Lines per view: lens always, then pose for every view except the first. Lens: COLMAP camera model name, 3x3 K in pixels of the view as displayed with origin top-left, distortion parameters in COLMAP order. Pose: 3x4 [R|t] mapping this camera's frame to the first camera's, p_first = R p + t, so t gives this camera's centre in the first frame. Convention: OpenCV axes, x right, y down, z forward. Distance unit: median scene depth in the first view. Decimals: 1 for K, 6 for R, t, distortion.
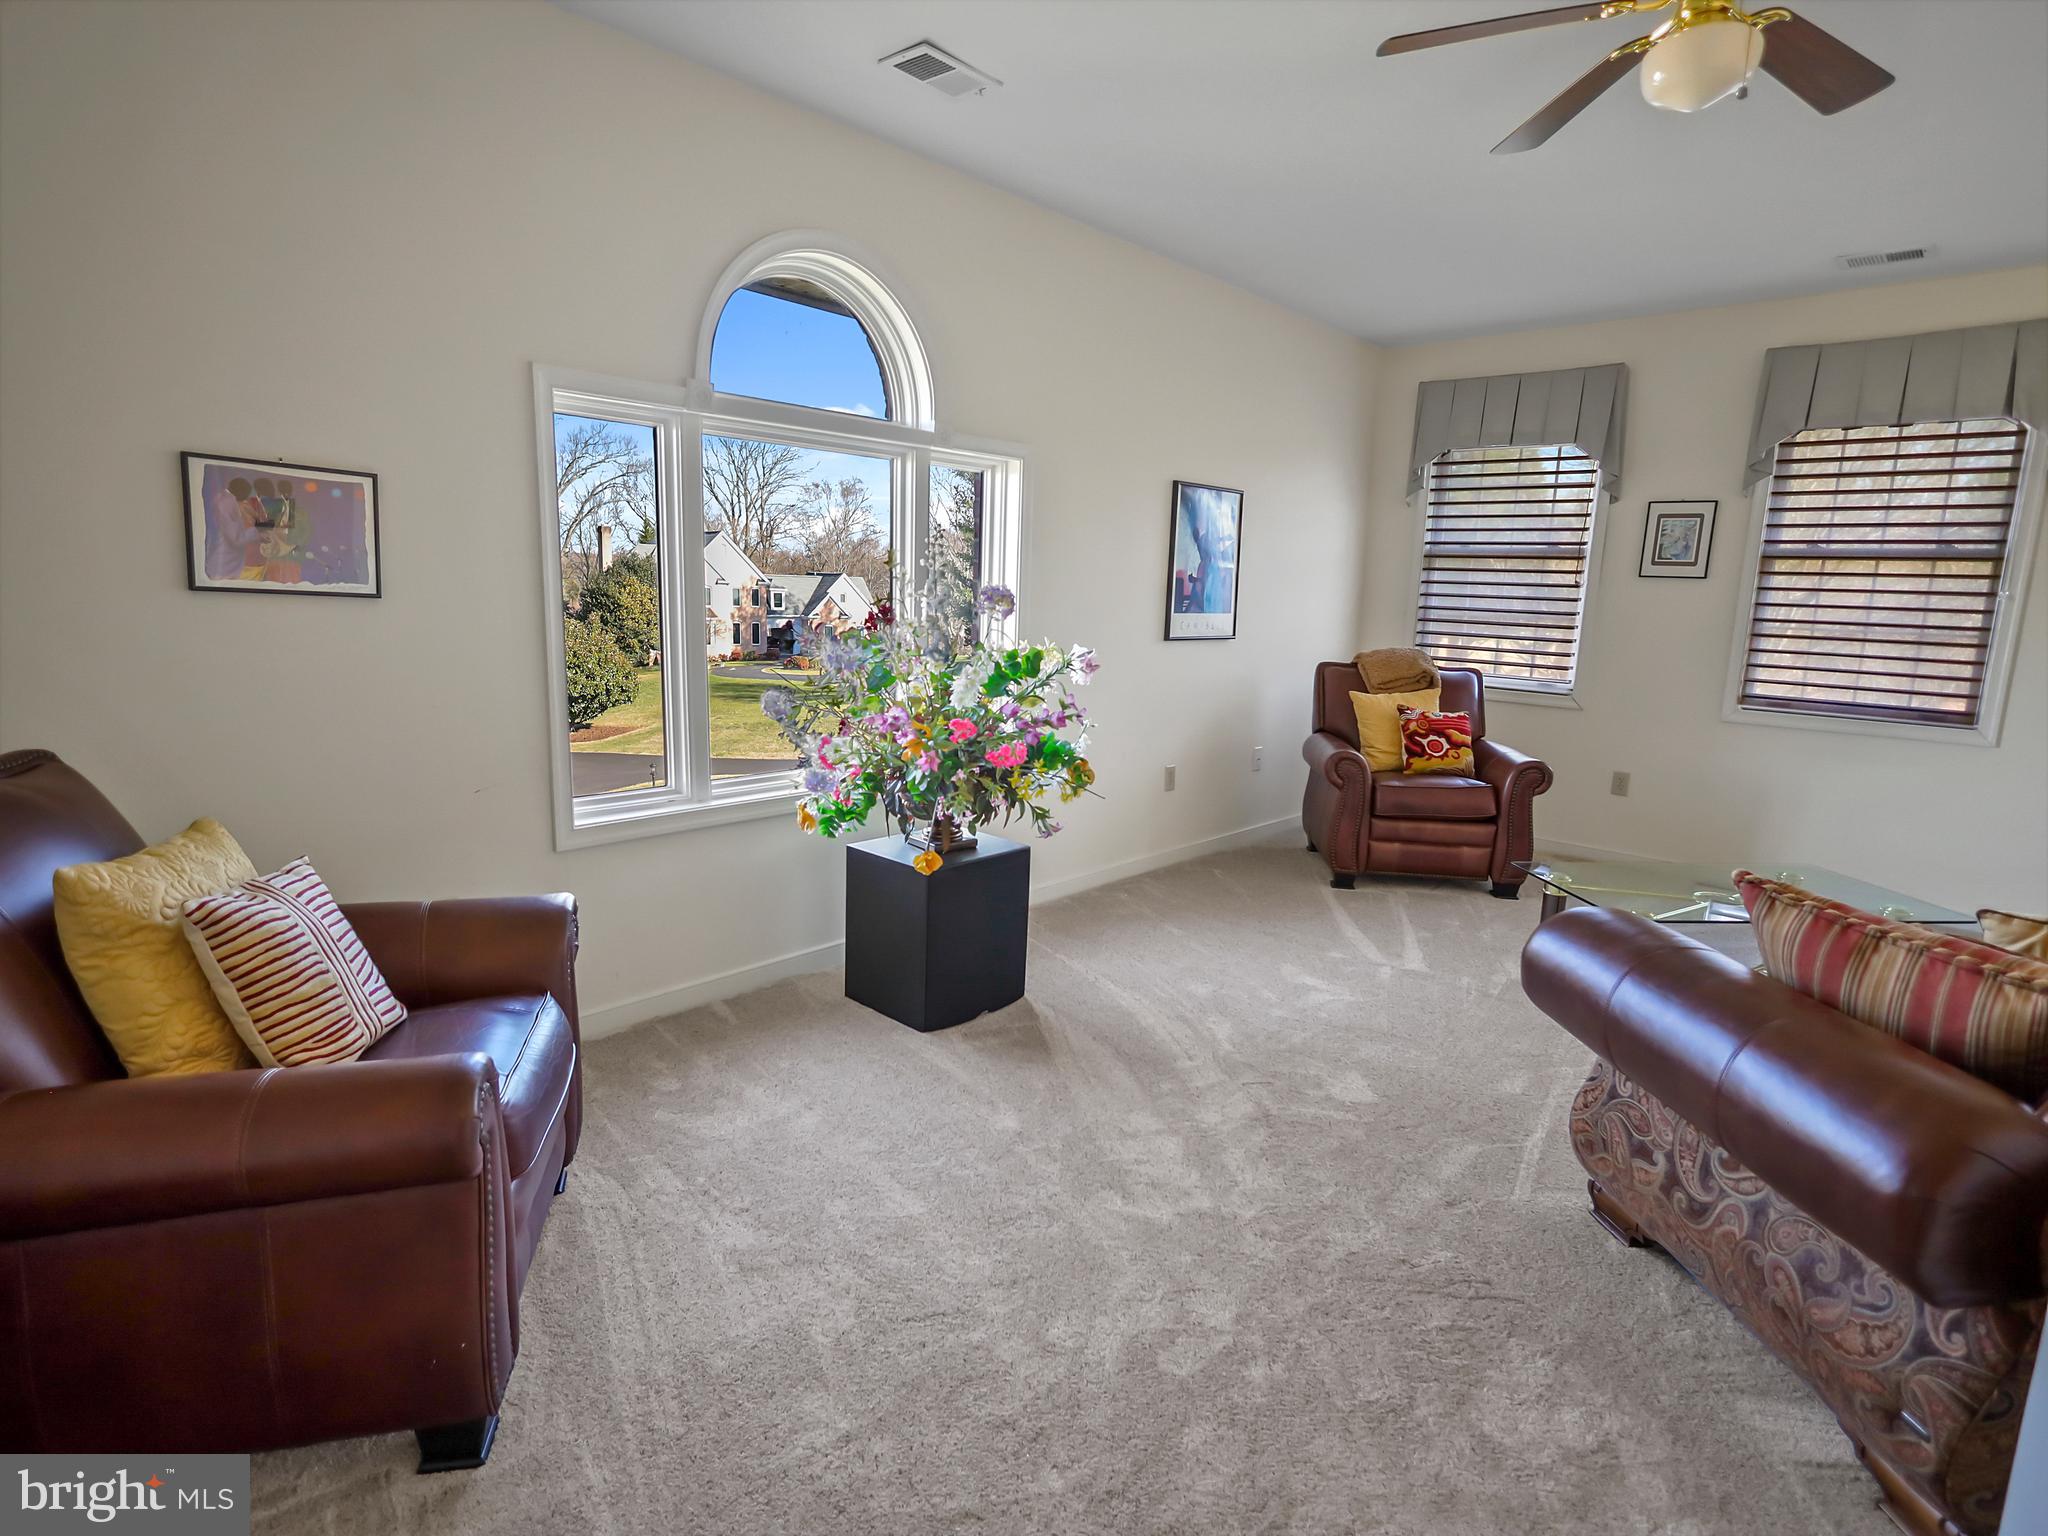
lens RADIAL K [[1075.1, 0, 1028.1], [0, 1075.1, 765.4], [0, 0, 1]] dist [-0.001587, 0.002283]
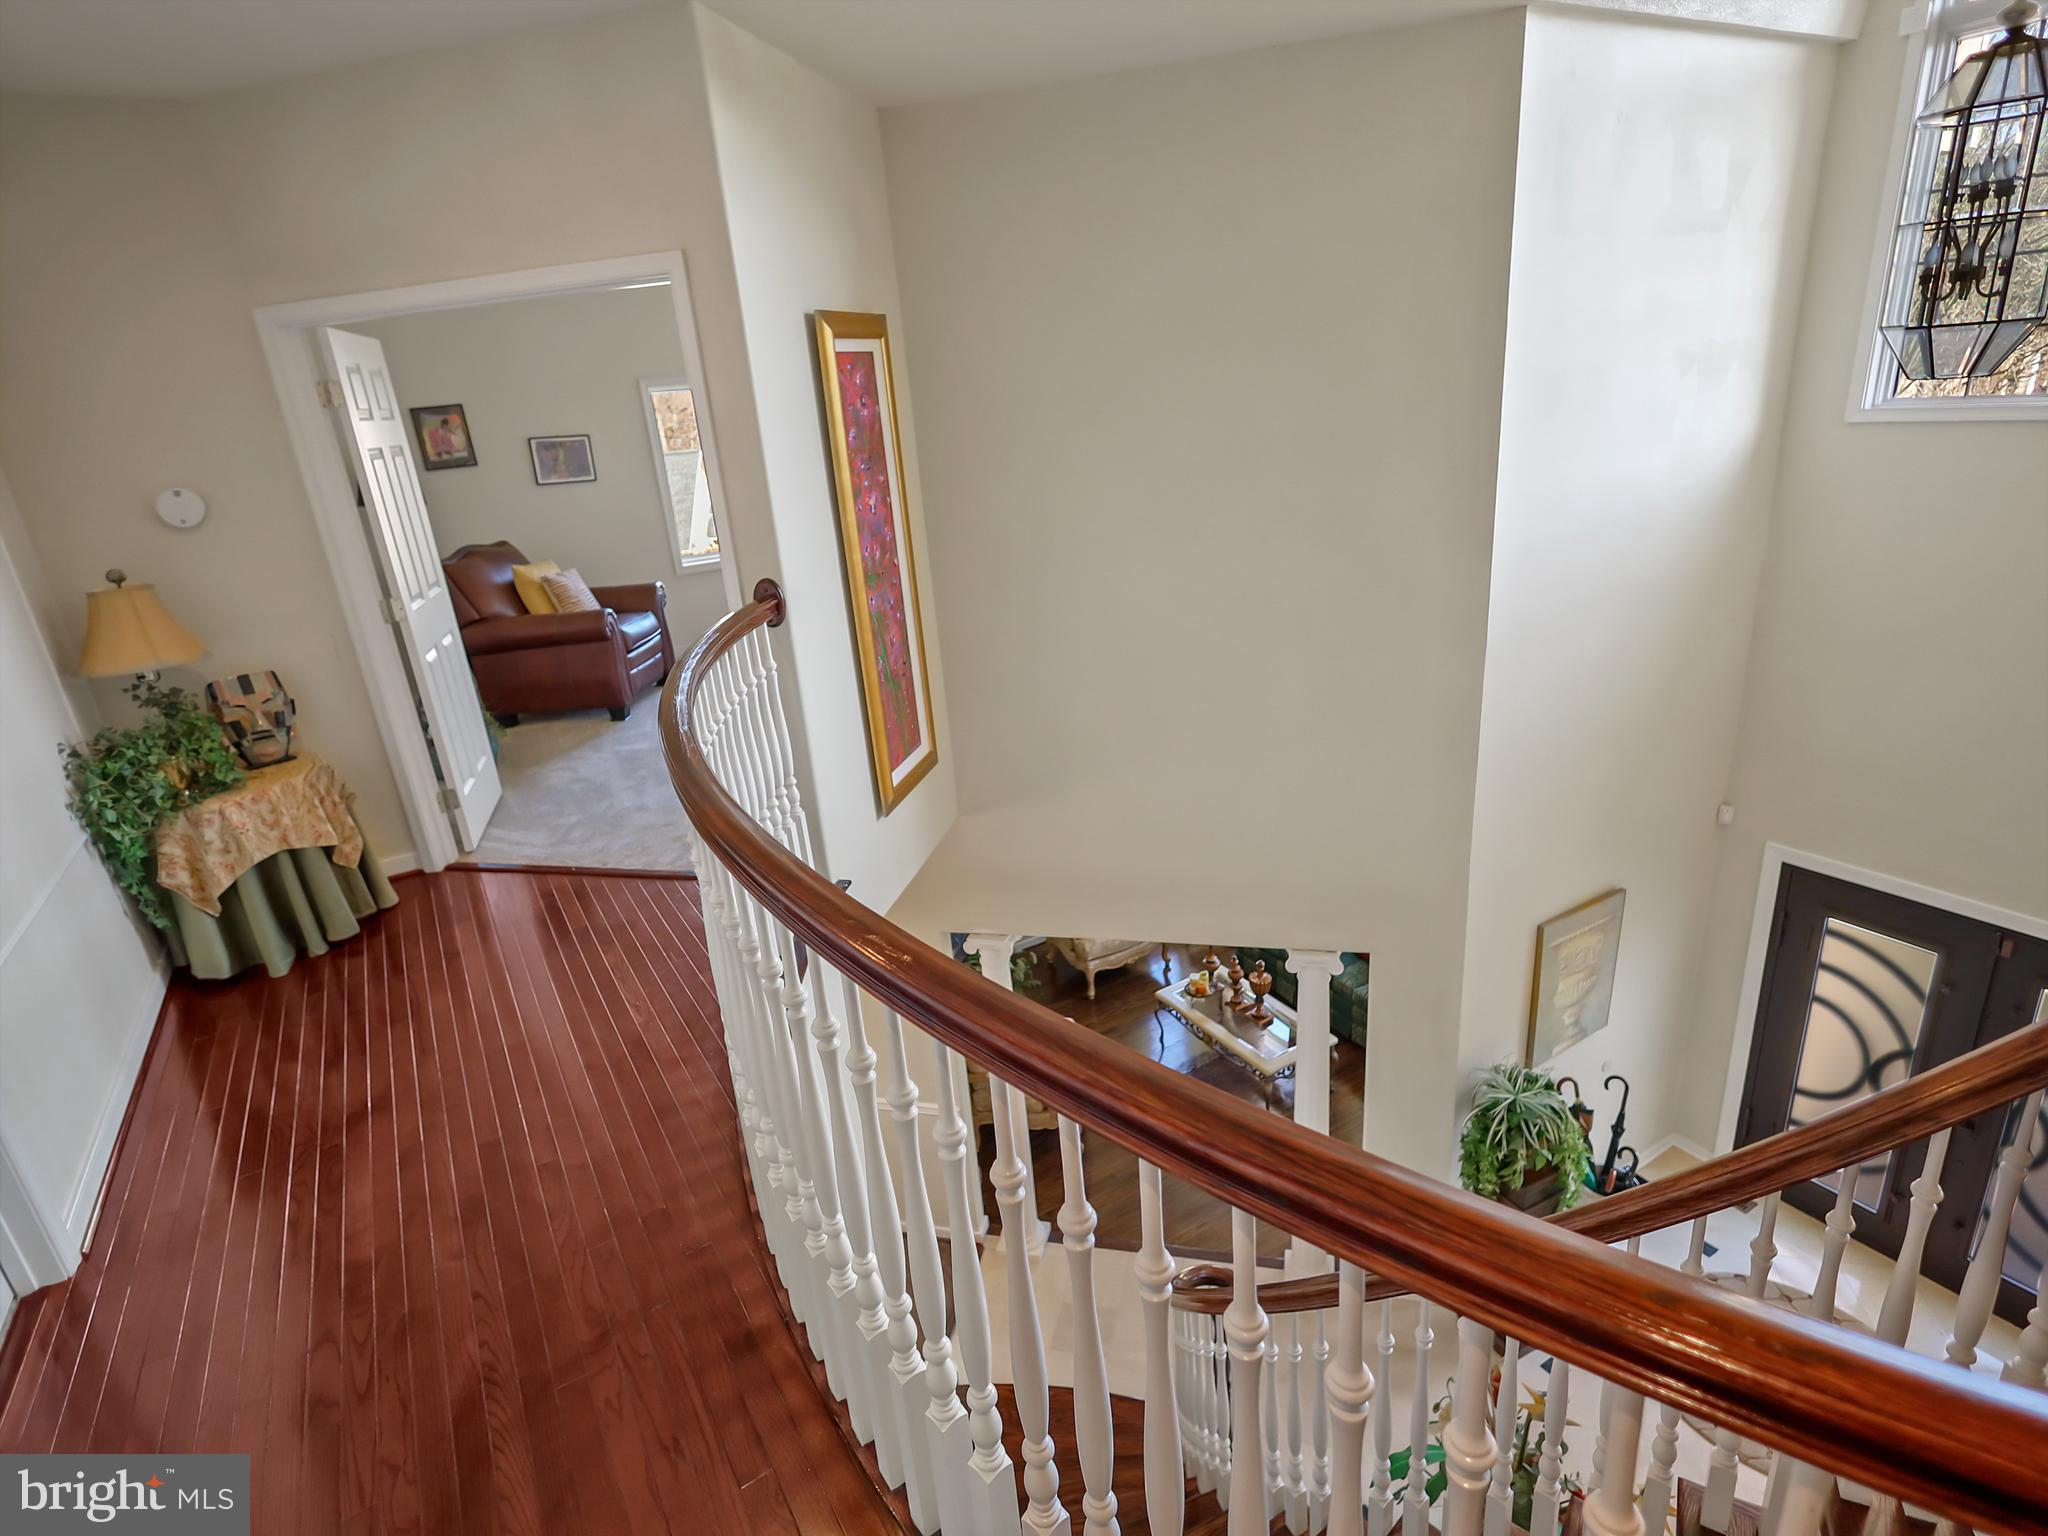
lens RADIAL K [[1075.1, 0, 1028.1], [0, 1075.1, 765.4], [0, 0, 1]] dist [-0.001587, 0.002283]
pose [[0.952511, -0.013126, -0.304221, 1.905652], [0.066708, 0.983797, 0.166414, 0.262656], [0.297108, -0.178805, 0.937953, -2.063616]]
